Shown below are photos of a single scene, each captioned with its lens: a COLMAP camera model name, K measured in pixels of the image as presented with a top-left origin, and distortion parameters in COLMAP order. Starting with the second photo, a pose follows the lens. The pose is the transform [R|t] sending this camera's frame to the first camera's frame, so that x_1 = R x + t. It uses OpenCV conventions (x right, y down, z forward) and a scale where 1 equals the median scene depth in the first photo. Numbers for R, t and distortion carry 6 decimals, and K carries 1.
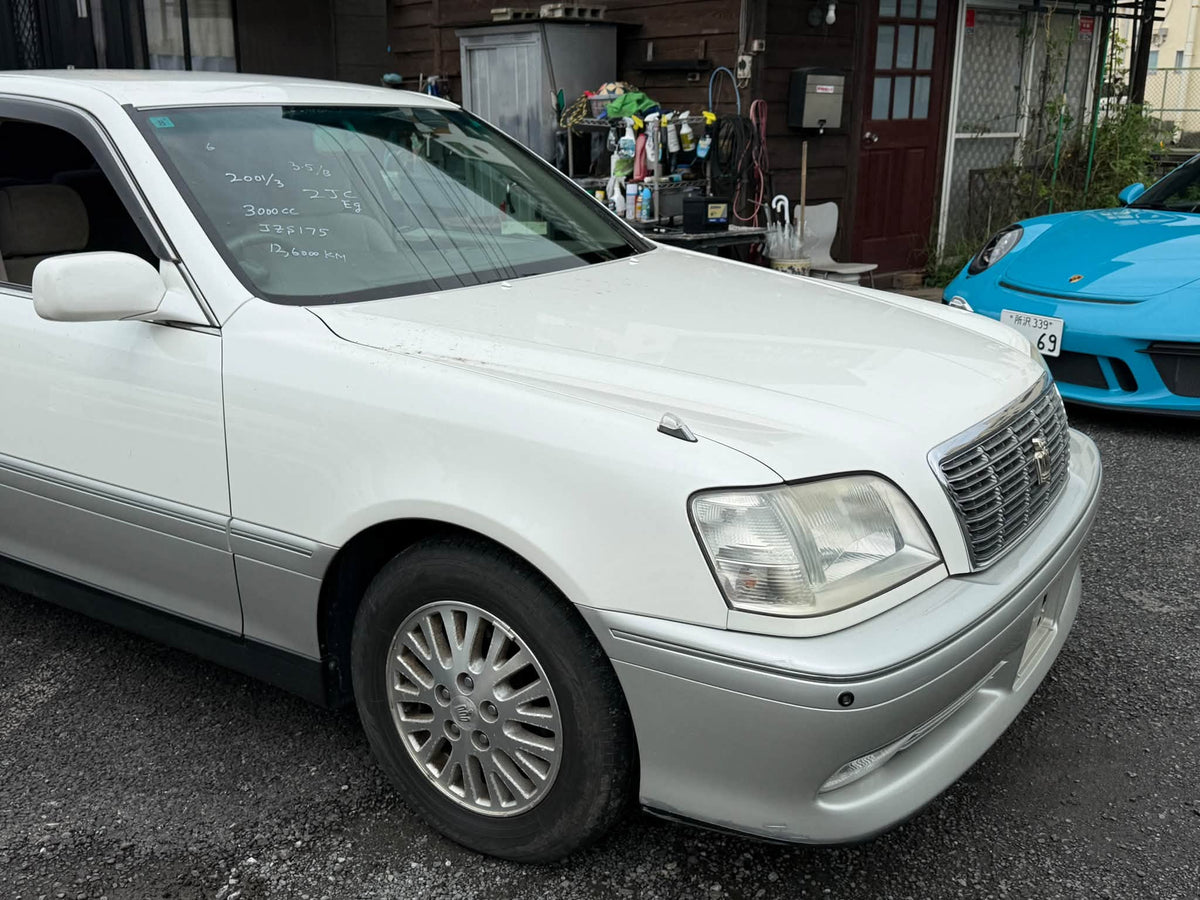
lens RADIAL K [[1174.6, 0, 596.2], [0, 1174.6, 456.1], [0, 0, 1]] dist [0.149421, -0.277121]
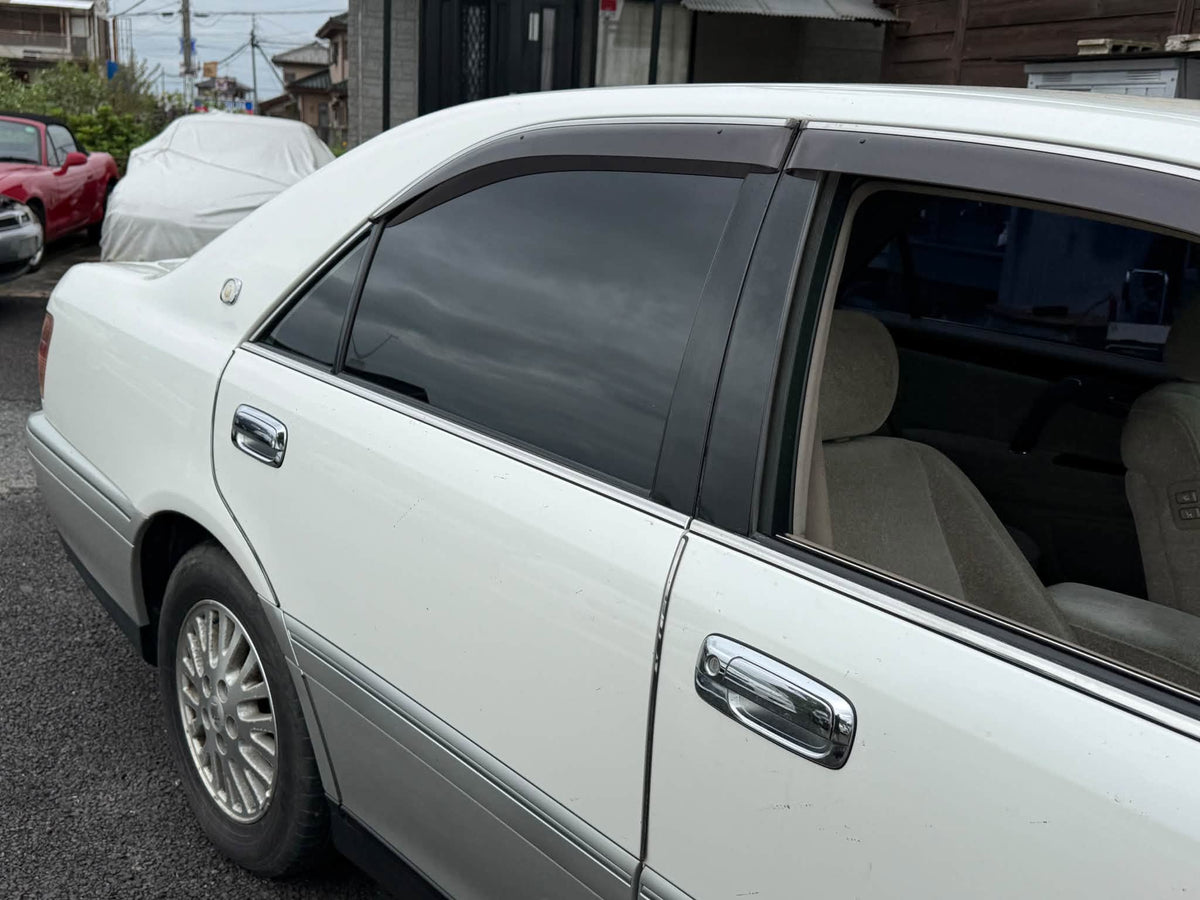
lens RADIAL K [[1195.3, 0, 600.0], [0, 1195.3, 450.0], [0, 0, 1]] dist [0.140146, -0.295270]
pose [[0.964133, 0.113489, -0.239934, -0.186887], [-0.123467, 0.991983, -0.026924, -0.061762], [0.234955, 0.055582, 0.970416, 0.210257]]
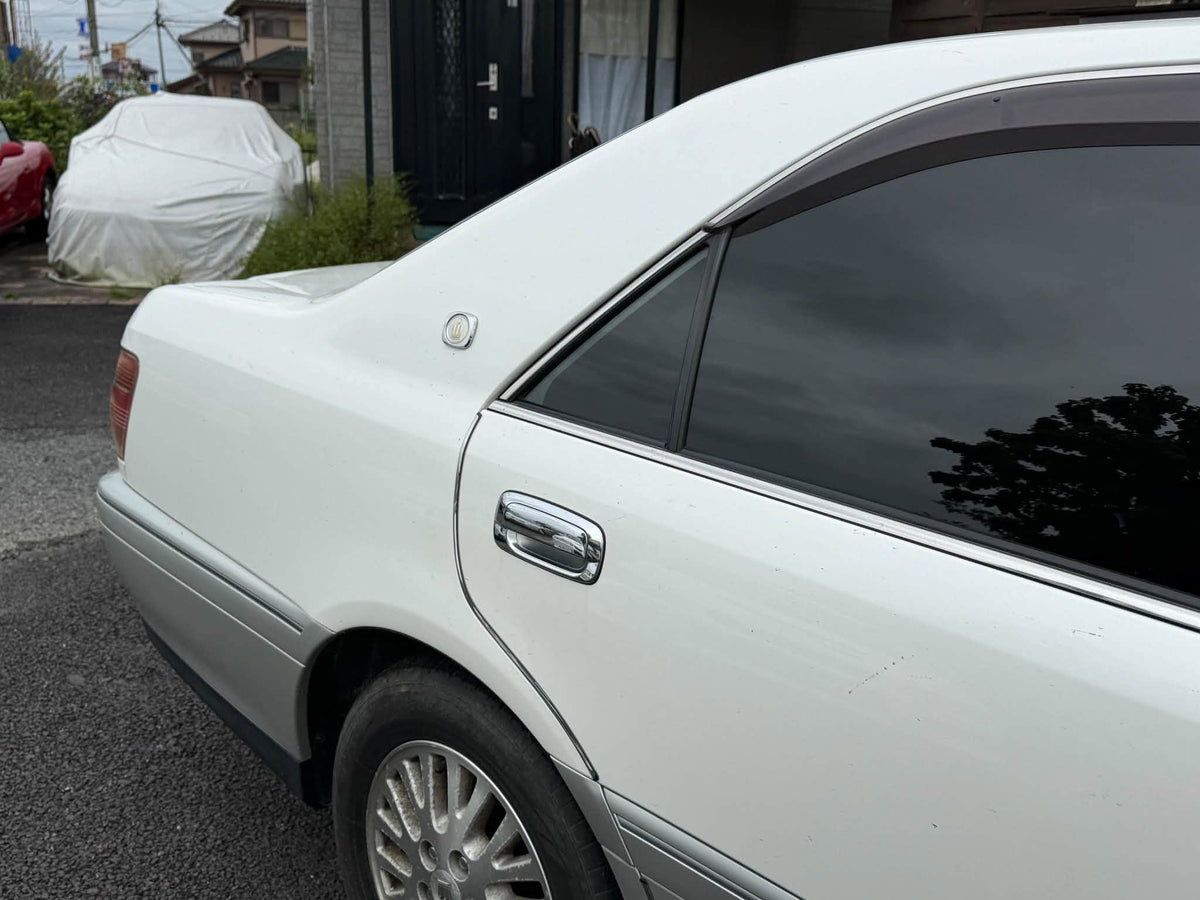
lens RADIAL K [[1205.0, 0, 613.8], [0, 1205.0, 449.8], [0, 0, 1]] dist [0.085009, -0.158336]
pose [[0.982200, 0.073742, -0.172755, -0.279358], [-0.077267, 0.996915, -0.013764, -0.074158], [0.171207, 0.026868, 0.984869, 0.264616]]
